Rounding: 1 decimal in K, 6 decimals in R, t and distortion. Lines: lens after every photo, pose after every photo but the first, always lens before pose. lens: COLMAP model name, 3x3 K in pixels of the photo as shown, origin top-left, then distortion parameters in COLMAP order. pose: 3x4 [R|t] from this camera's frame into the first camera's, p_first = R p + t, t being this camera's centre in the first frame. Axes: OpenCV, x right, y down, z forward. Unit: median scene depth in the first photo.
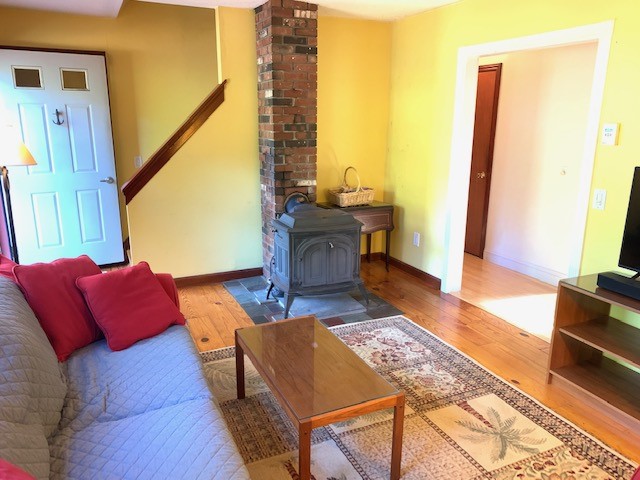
lens RADIAL K [[488.7, 0, 309.7], [0, 488.7, 244.1], [0, 0, 1]] dist [0.032244, -0.025898]
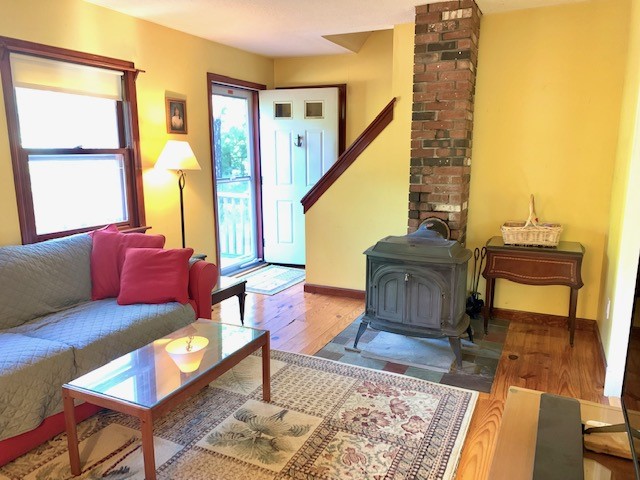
lens RADIAL K [[488.7, 0, 317.4], [0, 488.7, 240.8], [0, 0, 1]] dist [0.032244, -0.025898]
pose [[0.648861, 0.132157, -0.749343, 0.535808], [-0.189037, 0.981924, 0.009488, -0.036908], [0.737051, 0.135497, 0.662115, 0.297062]]
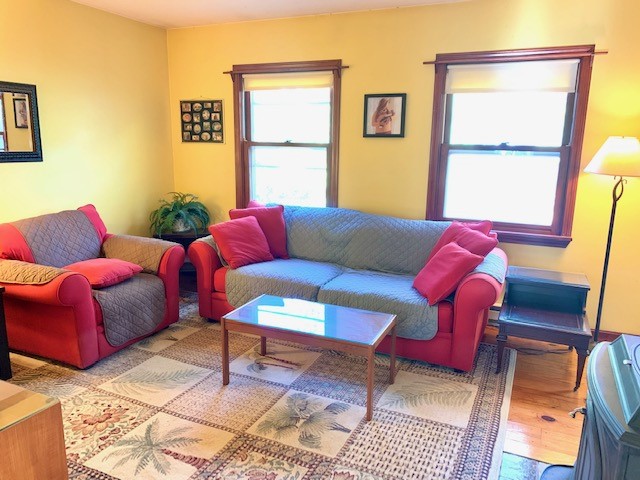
lens RADIAL K [[488.7, 0, 325.0], [0, 488.7, 236.4], [0, 0, 1]] dist [0.032244, -0.025898]
pose [[-0.740202, 0.110755, -0.663200, 0.439293], [-0.195537, 0.908254, 0.369919, -0.233994], [0.643324, 0.403495, -0.650635, 1.011541]]
